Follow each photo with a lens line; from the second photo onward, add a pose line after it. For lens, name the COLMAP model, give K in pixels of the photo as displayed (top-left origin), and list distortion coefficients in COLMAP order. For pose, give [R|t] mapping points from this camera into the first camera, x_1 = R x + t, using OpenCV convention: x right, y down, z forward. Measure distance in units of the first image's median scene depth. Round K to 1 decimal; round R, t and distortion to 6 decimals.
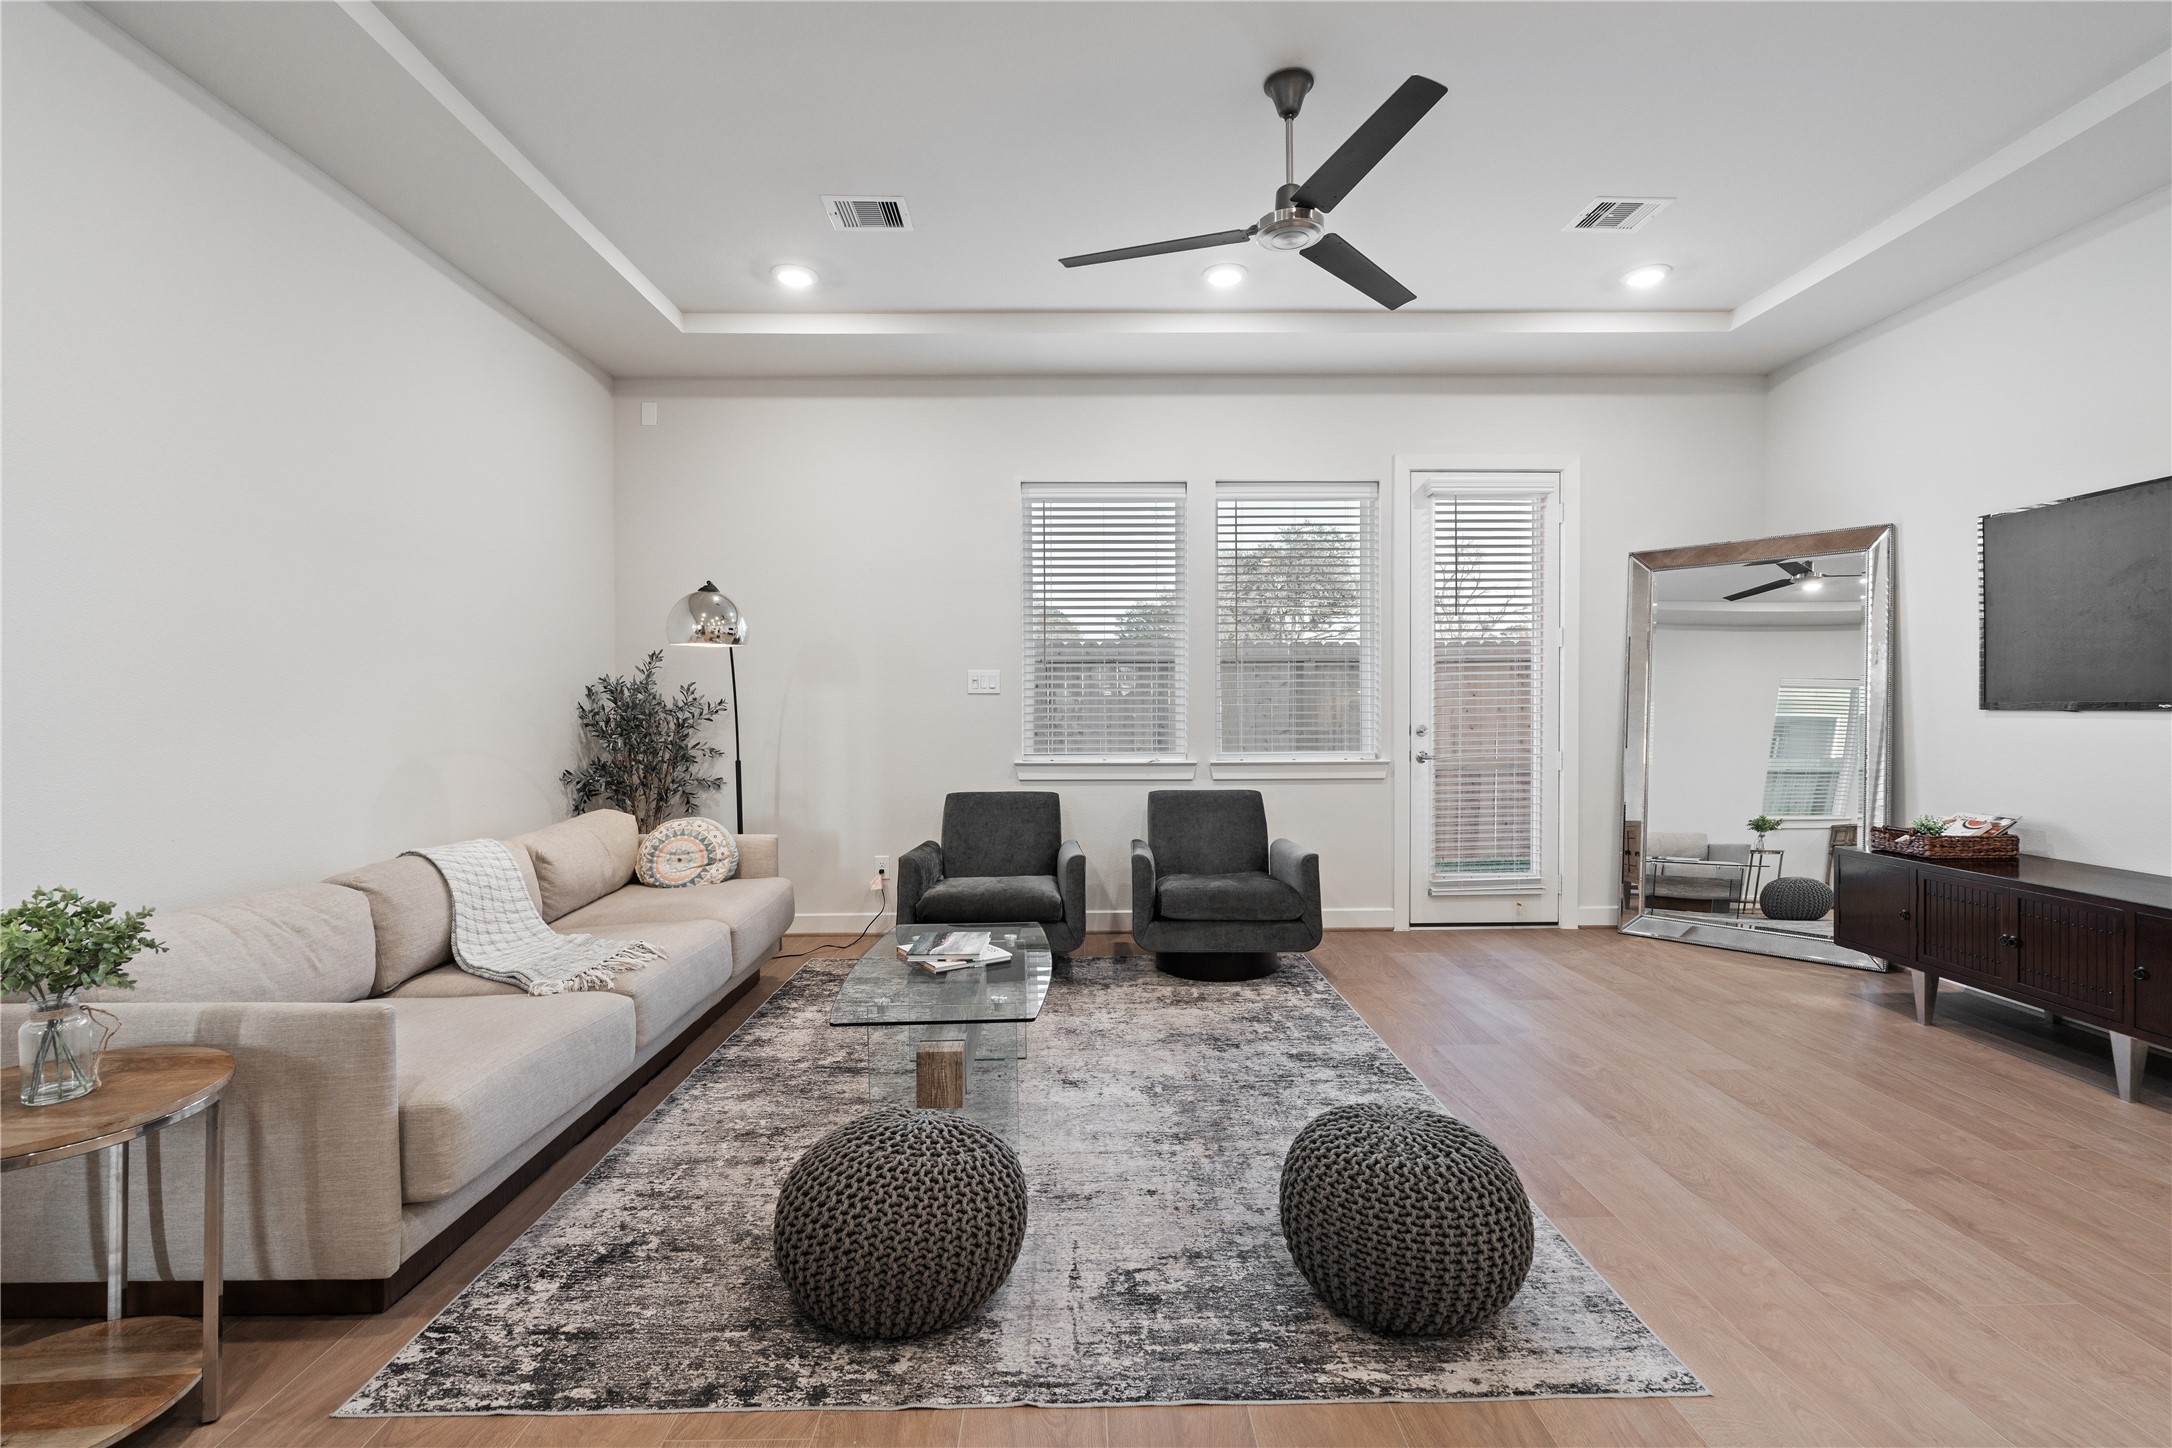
lens RADIAL K [[974.8, 0, 1091.1], [0, 974.8, 722.6], [0, 0, 1]] dist [-0.007176, 0.002420]
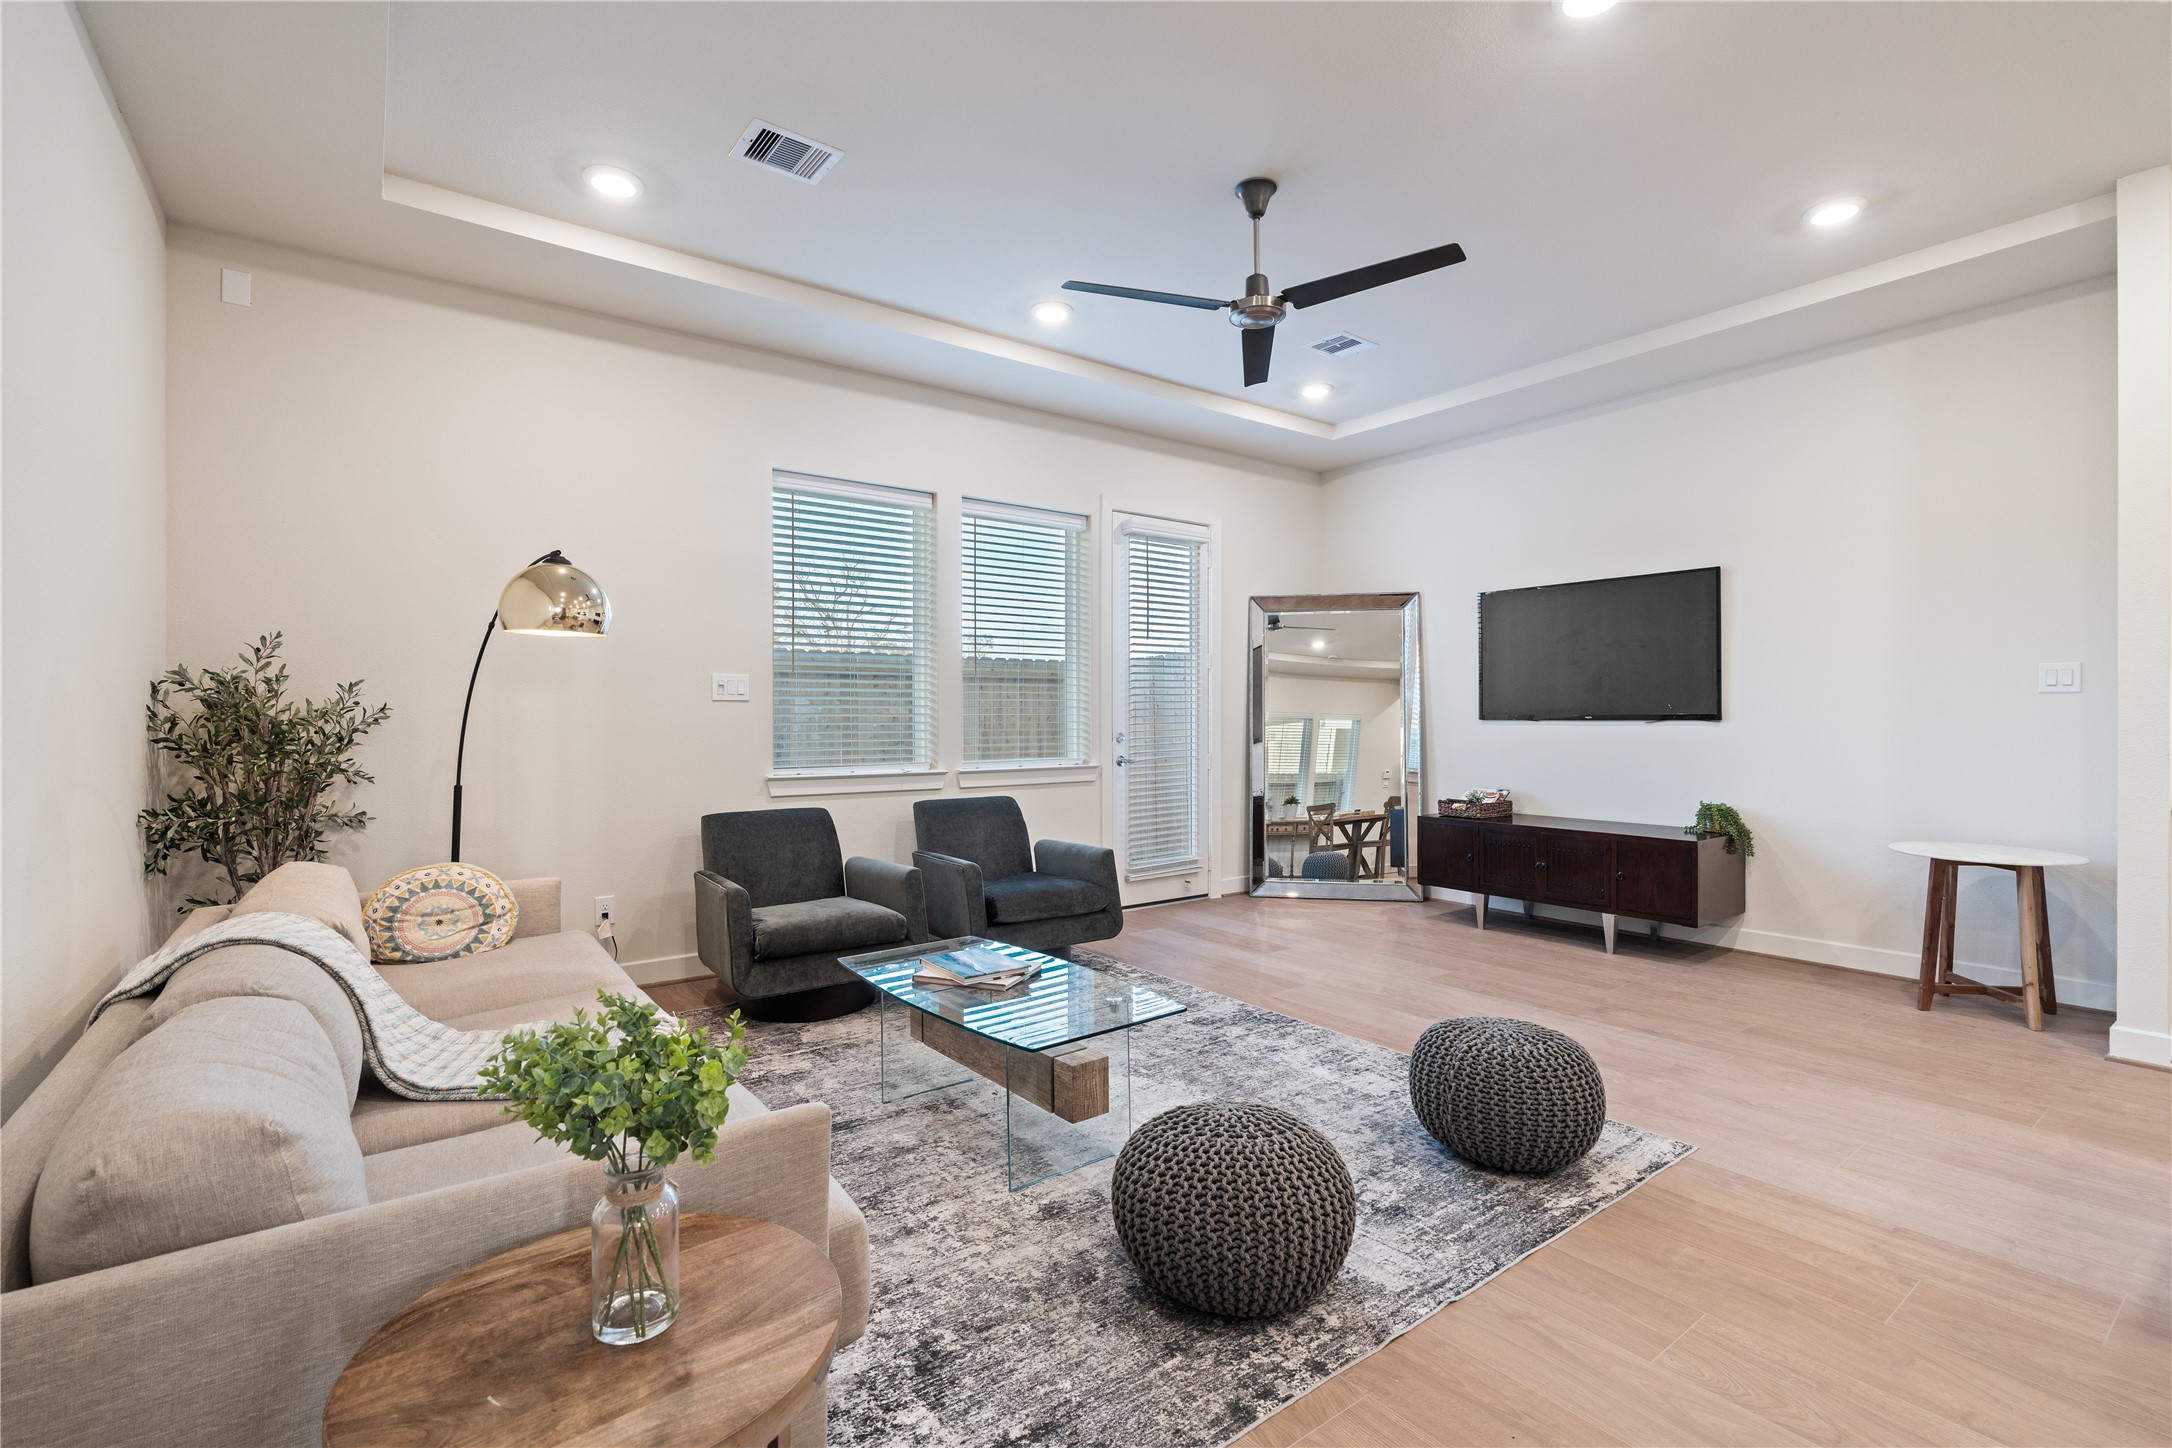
lens RADIAL K [[974.8, 0, 1088.0], [0, 974.8, 721.9], [0, 0, 1]] dist [-0.007176, 0.002420]
pose [[0.810217, 0.000233, 0.586130, -0.501812], [0.007172, 0.999921, -0.010311, 0.001352], [-0.586086, 0.012557, 0.810151, 0.130025]]
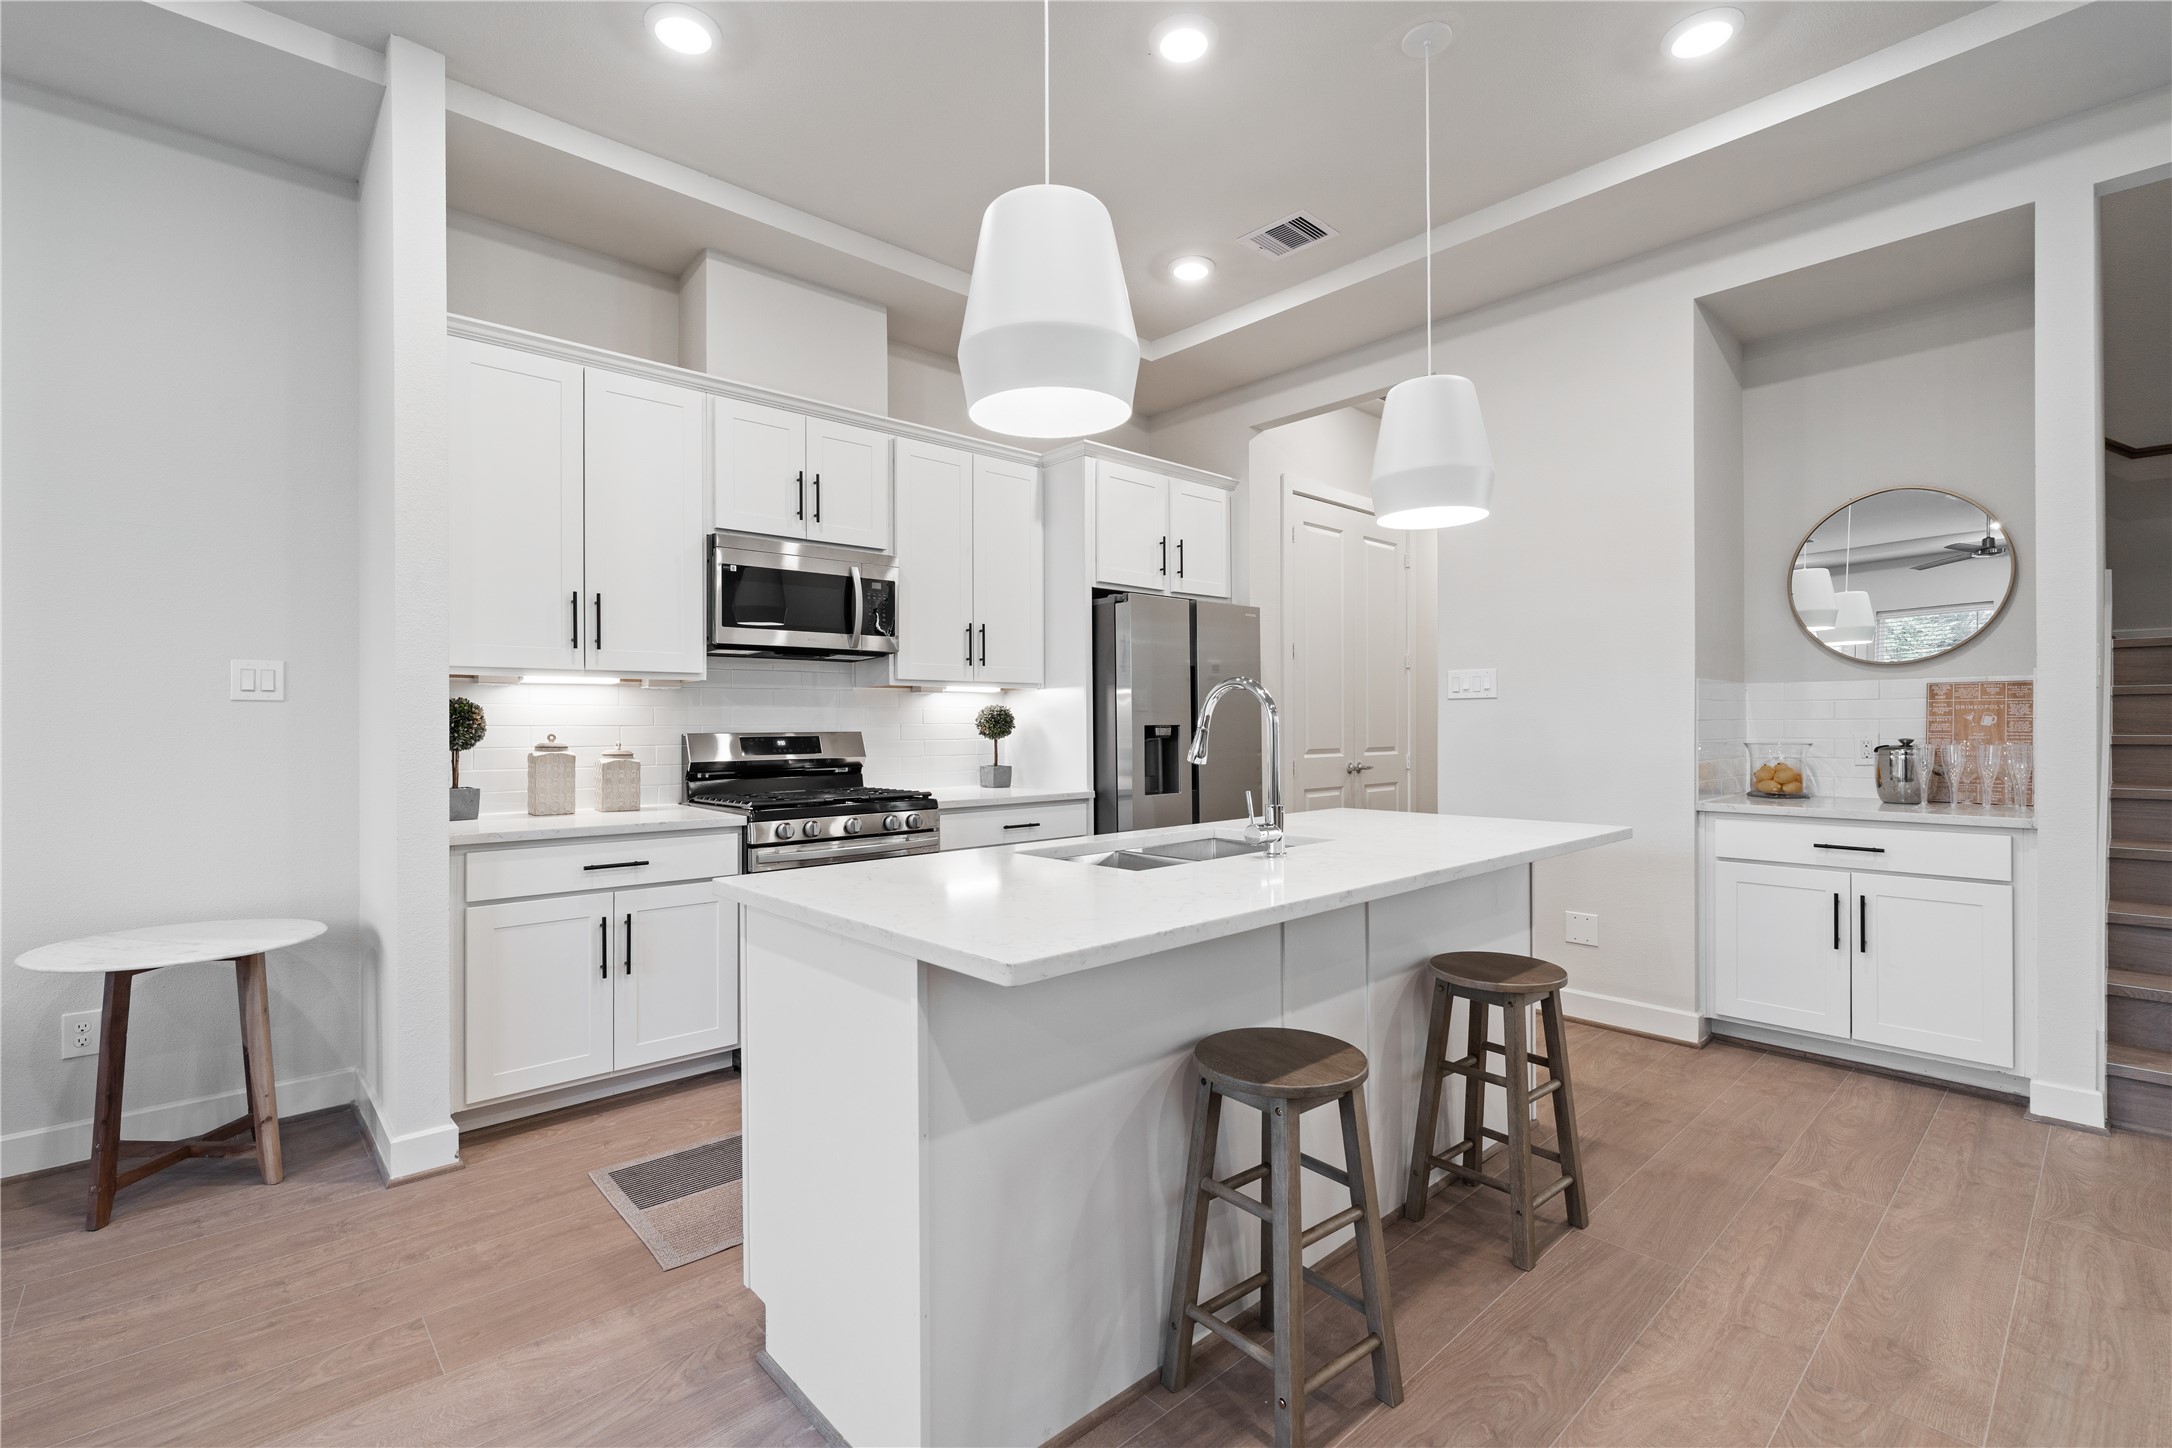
lens RADIAL K [[974.8, 0, 1081.8], [0, 974.8, 721.0], [0, 0, 1]] dist [-0.007176, 0.002420]
pose [[-0.661850, 0.011935, 0.749541, -0.043022], [0.021274, 0.999770, 0.002866, -0.006178], [-0.749334, 0.017843, -0.661952, 0.389805]]
